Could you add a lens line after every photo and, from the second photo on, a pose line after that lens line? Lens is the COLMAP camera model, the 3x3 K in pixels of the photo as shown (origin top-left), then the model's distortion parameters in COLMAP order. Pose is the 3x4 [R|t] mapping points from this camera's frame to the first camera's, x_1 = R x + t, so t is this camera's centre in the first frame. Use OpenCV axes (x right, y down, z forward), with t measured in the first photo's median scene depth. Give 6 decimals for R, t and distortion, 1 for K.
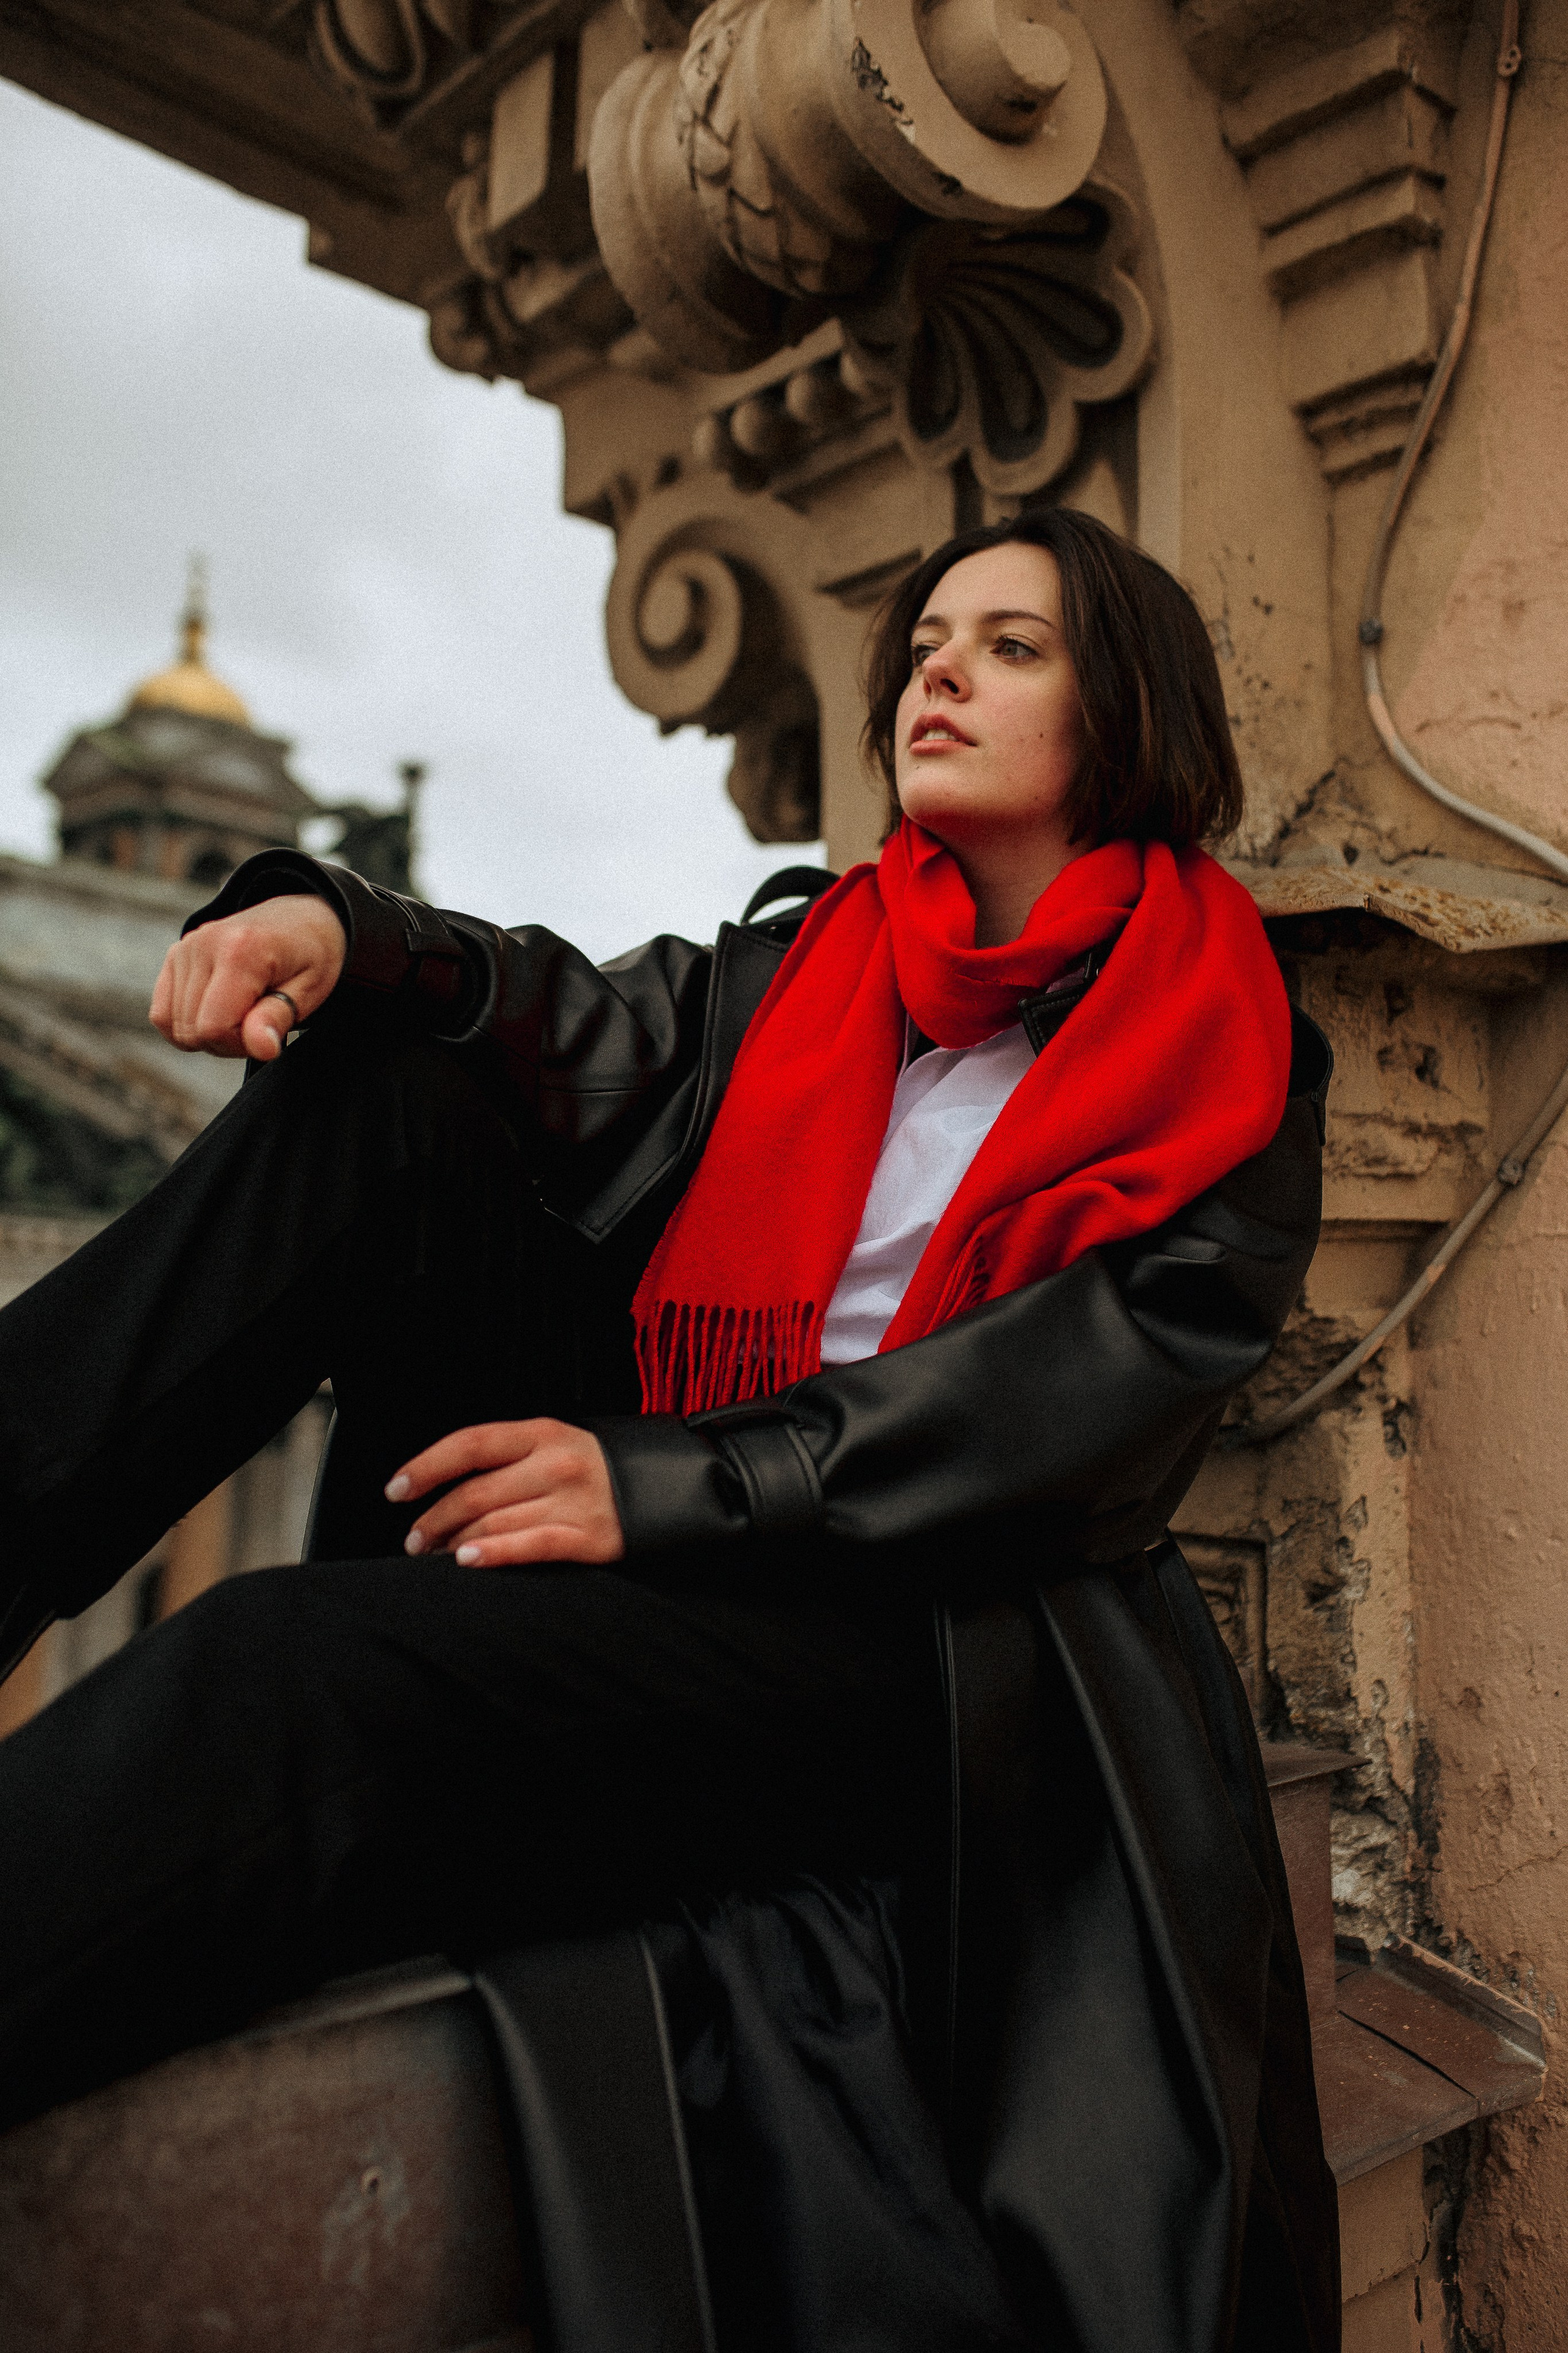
lens RADIAL K [[2209.4, 0, 790.9], [0, 2209.4, 1192.2], [0, 0, 1]] dist [-0.067358, 0.112707]
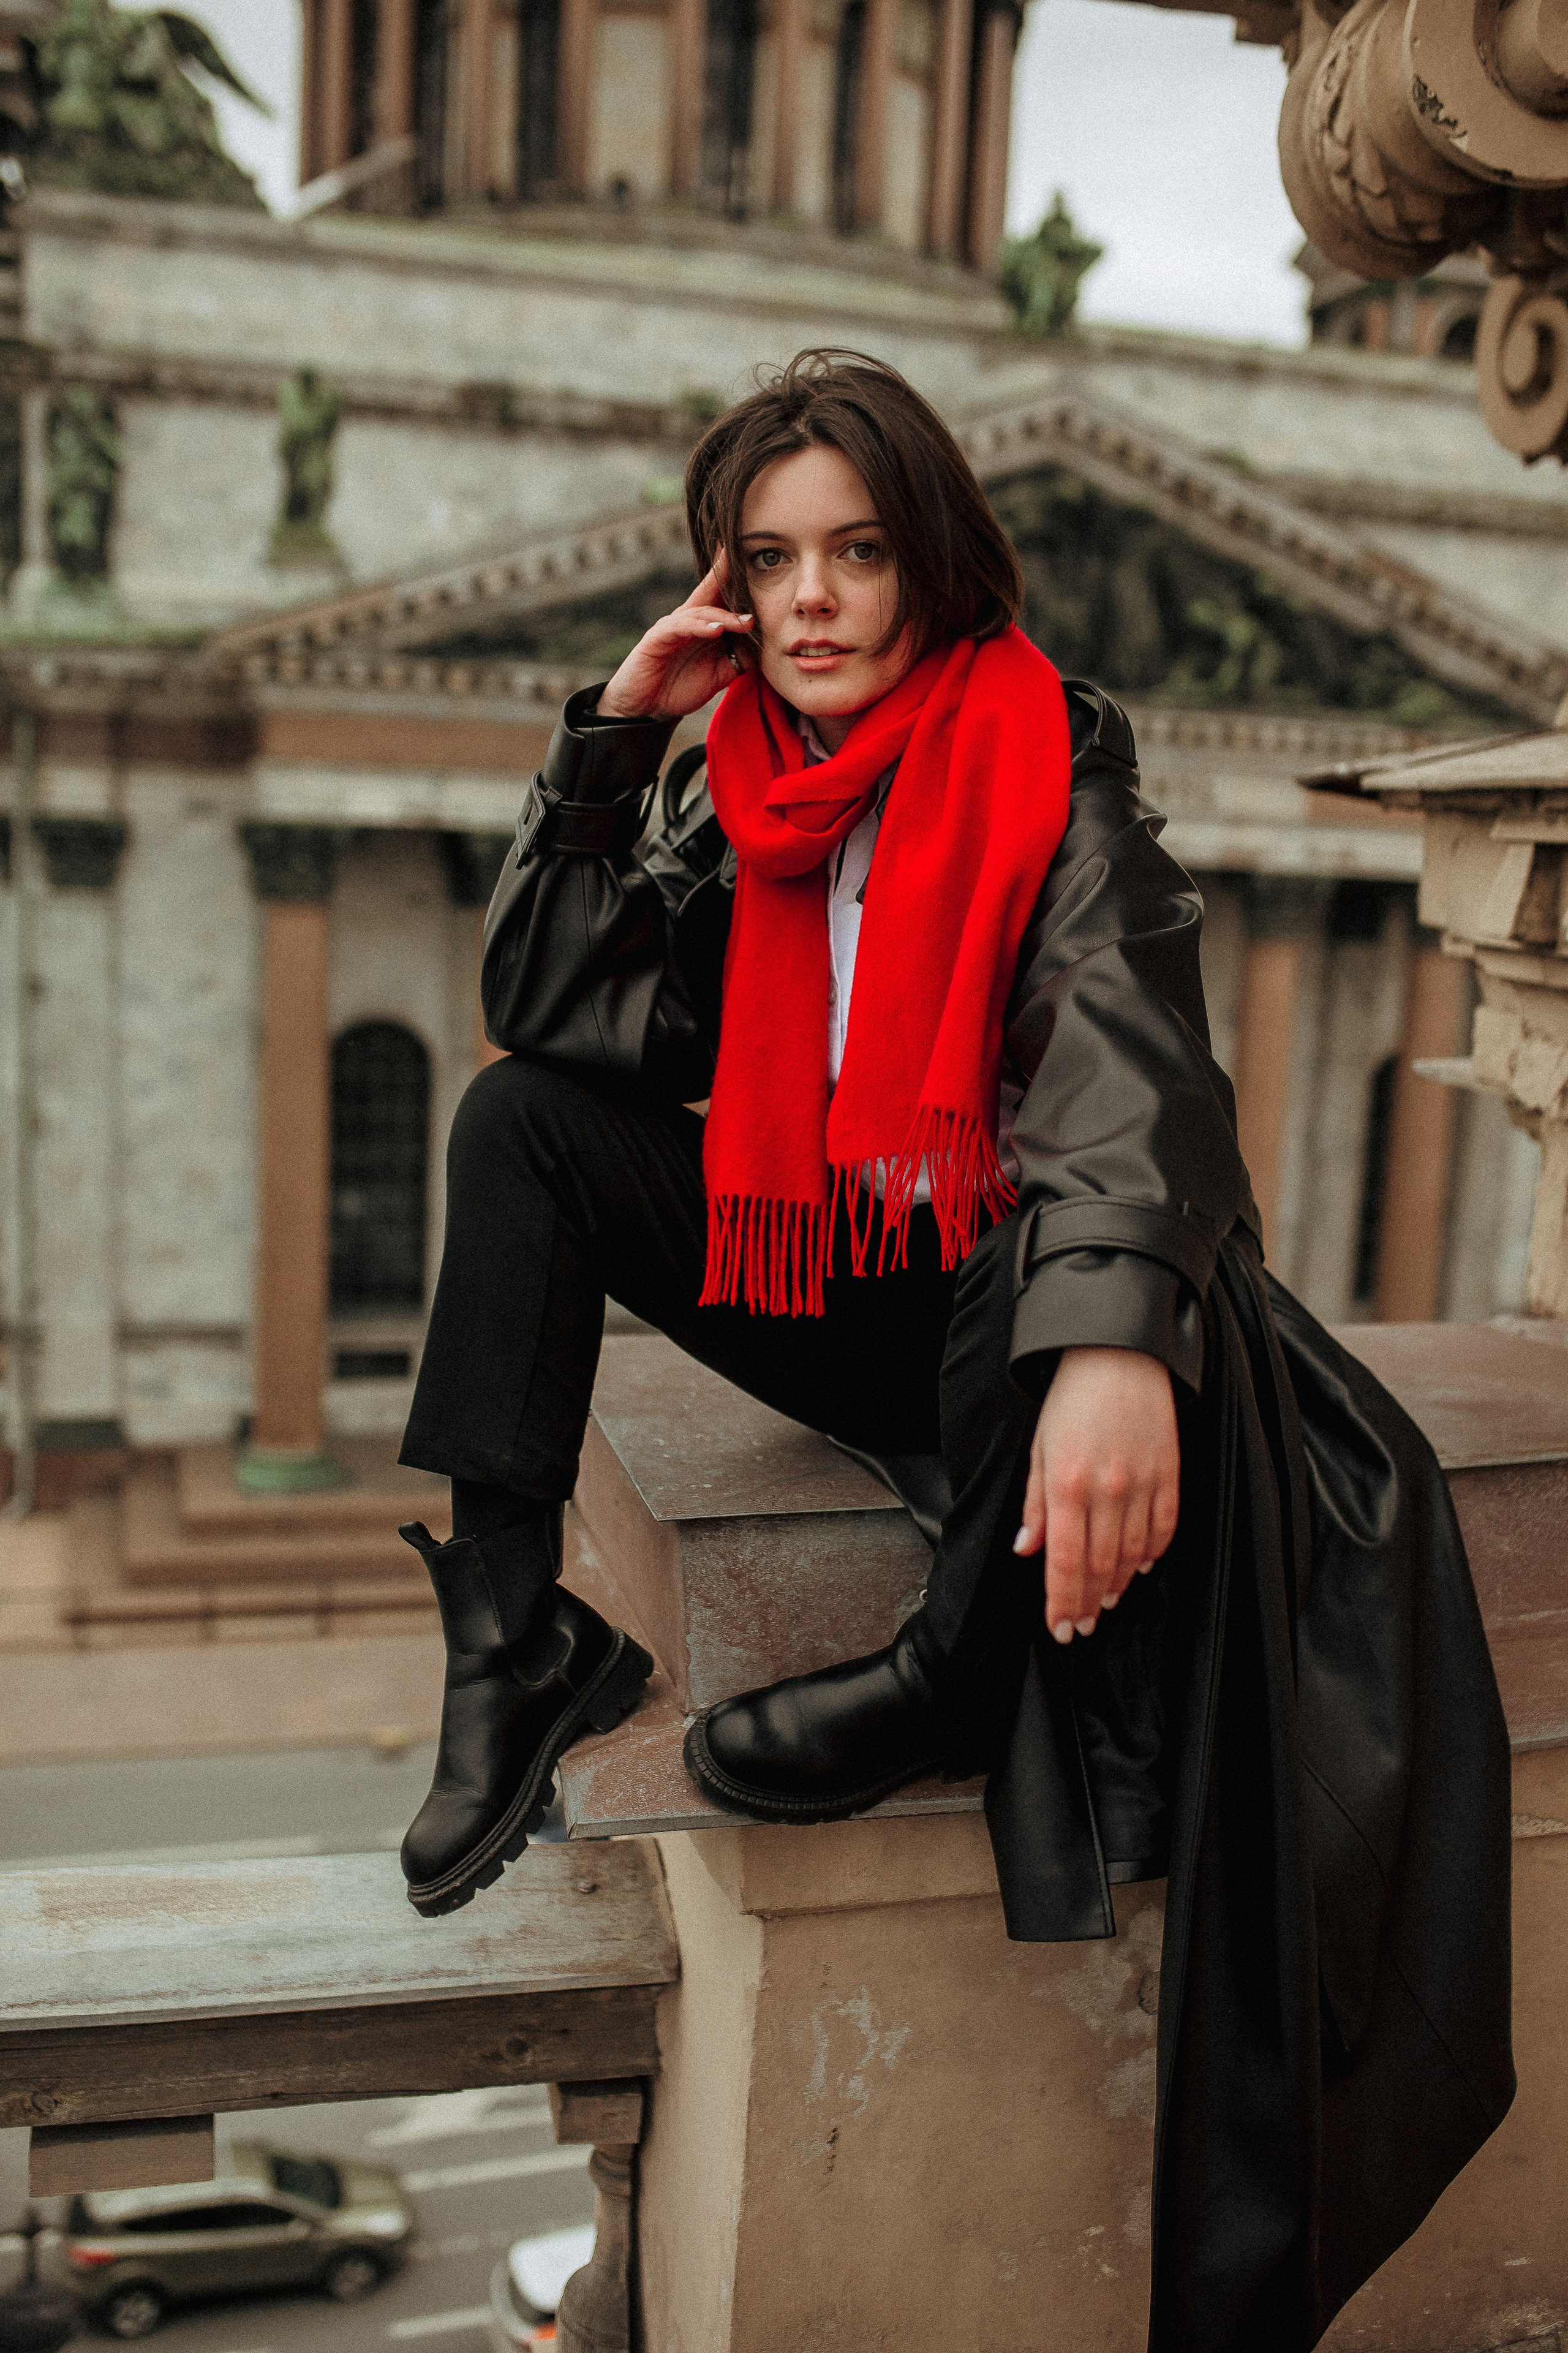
lens RADIAL K [[2209.4, 0, 790.9], [0, 2209.4, 1192.2], [0, 0, 1]] dist [-0.067358, 0.112707]
pose [[0.850250, 0.089345, -0.518741, 0.402313], [0.032434, 0.974725, 0.221042, -0.181367], [0.525378, -0.204765, 0.825862, -0.323317]]
